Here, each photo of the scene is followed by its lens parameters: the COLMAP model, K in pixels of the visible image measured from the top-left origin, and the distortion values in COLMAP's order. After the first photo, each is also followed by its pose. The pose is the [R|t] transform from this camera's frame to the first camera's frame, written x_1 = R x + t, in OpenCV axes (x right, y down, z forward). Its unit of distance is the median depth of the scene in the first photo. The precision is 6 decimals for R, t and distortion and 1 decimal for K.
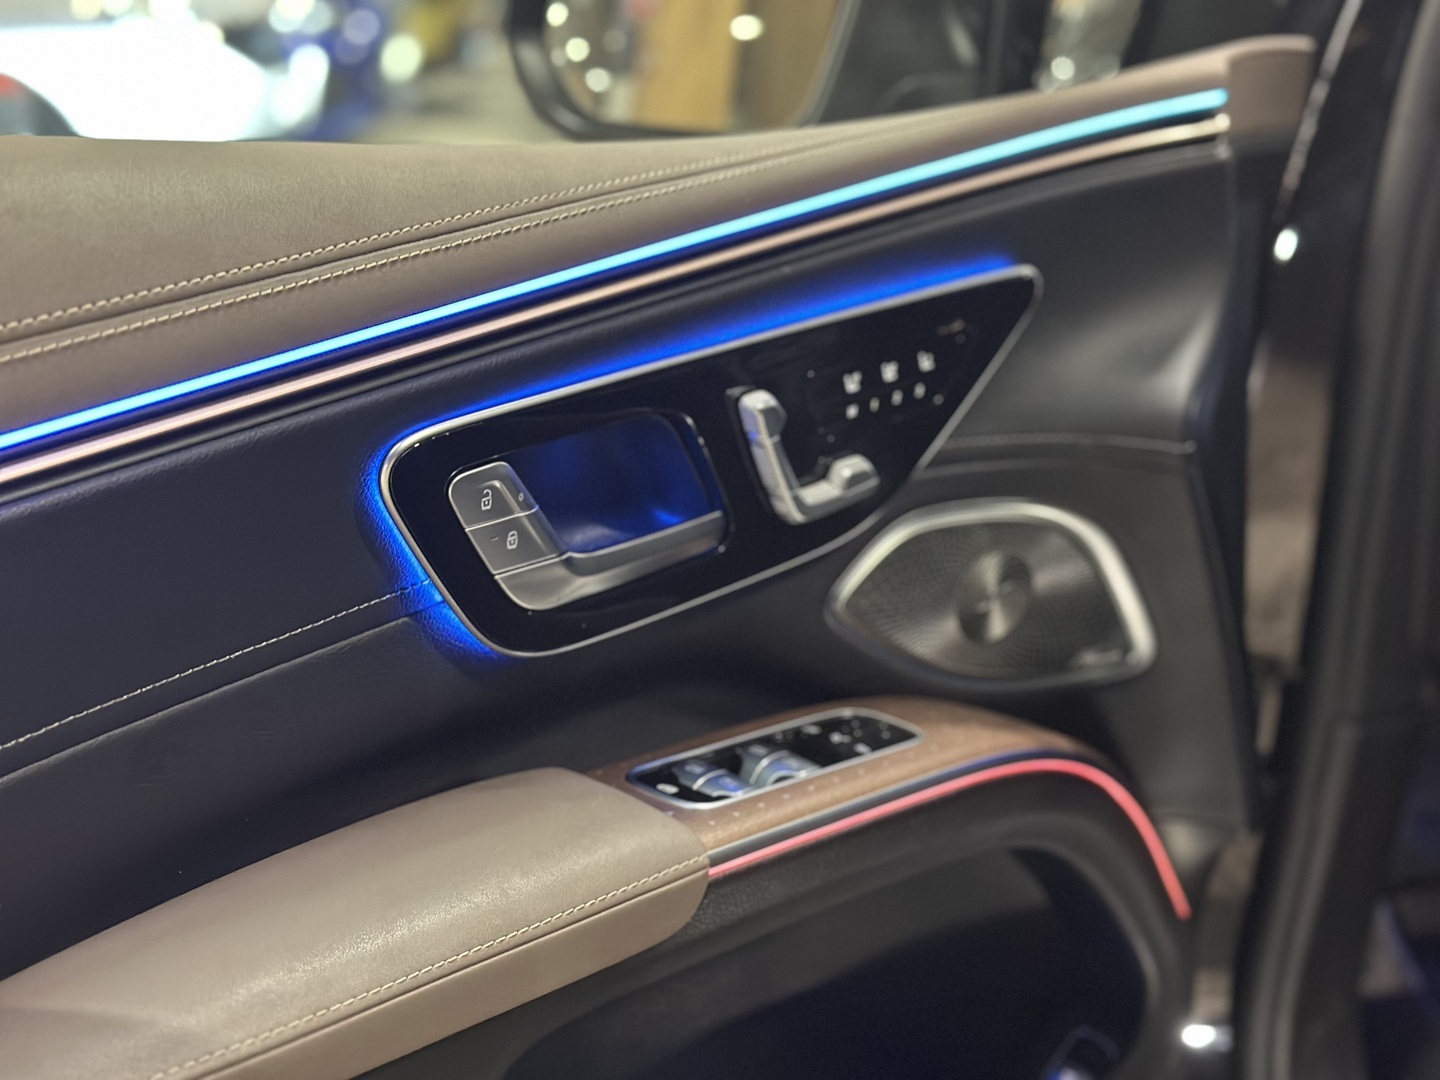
lens RADIAL K [[1789.4, 0, 720.0], [0, 1789.4, 540.0], [0, 0, 1]] dist [0.115818, 0.002611]
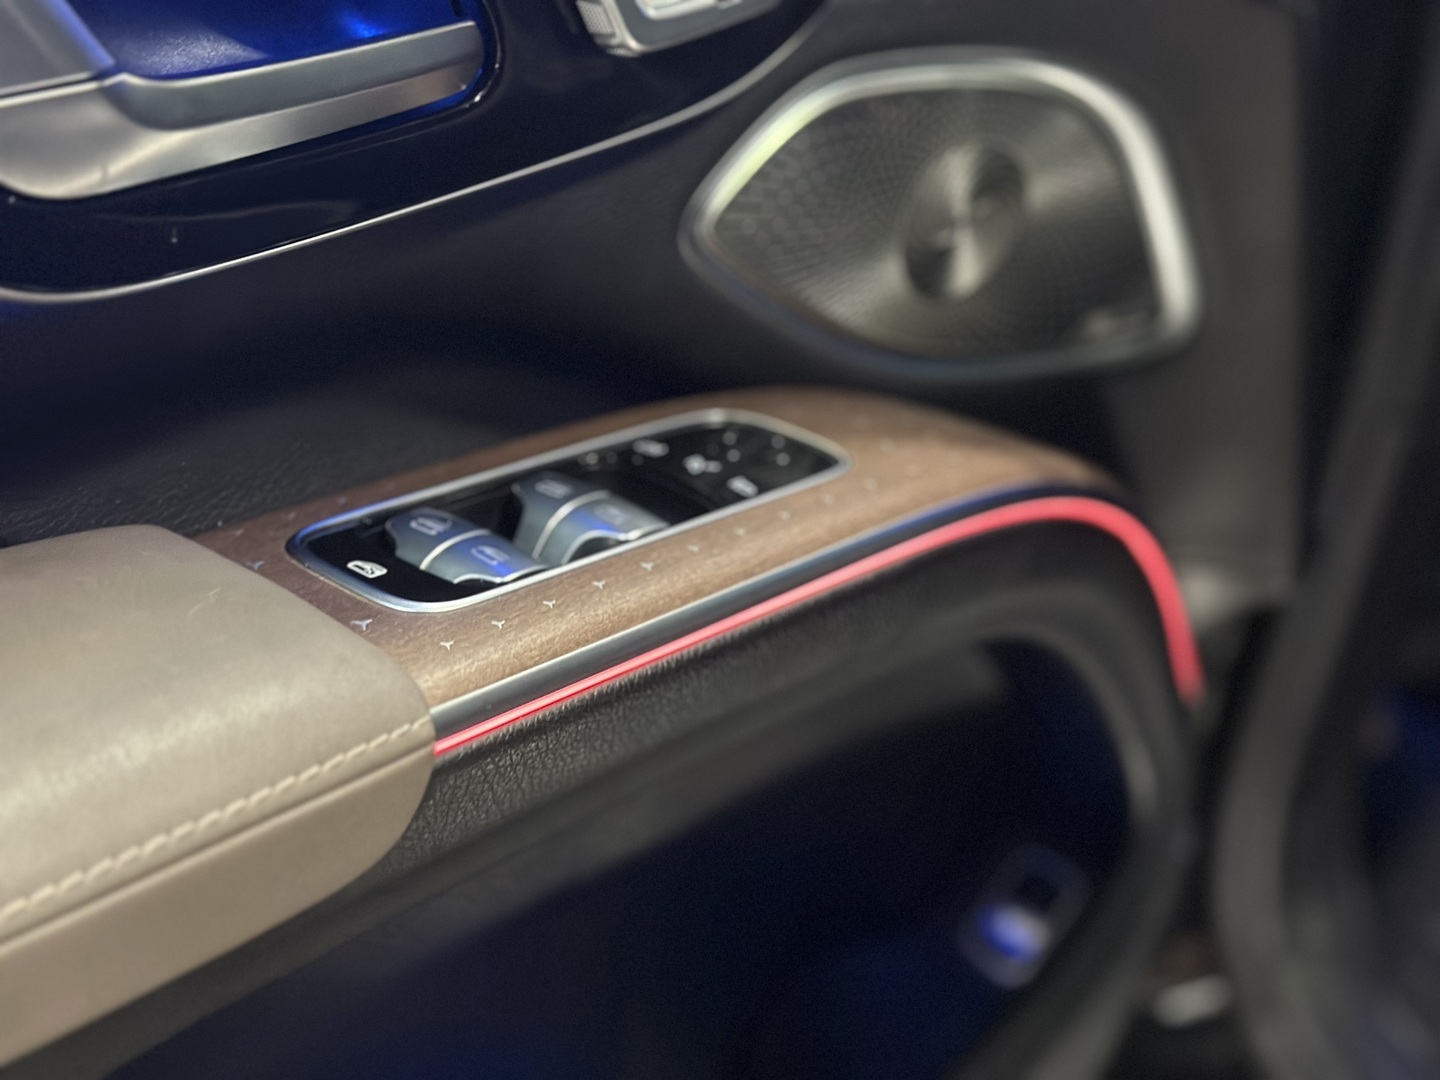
lens RADIAL K [[1789.4, 0, 720.0], [0, 1789.4, 540.0], [0, 0, 1]] dist [0.115818, 0.002611]
pose [[0.996599, 0.004857, 0.082265, 0.027522], [-0.019785, 0.983166, 0.181642, 0.033079], [-0.079998, -0.182651, 0.979918, 0.462305]]
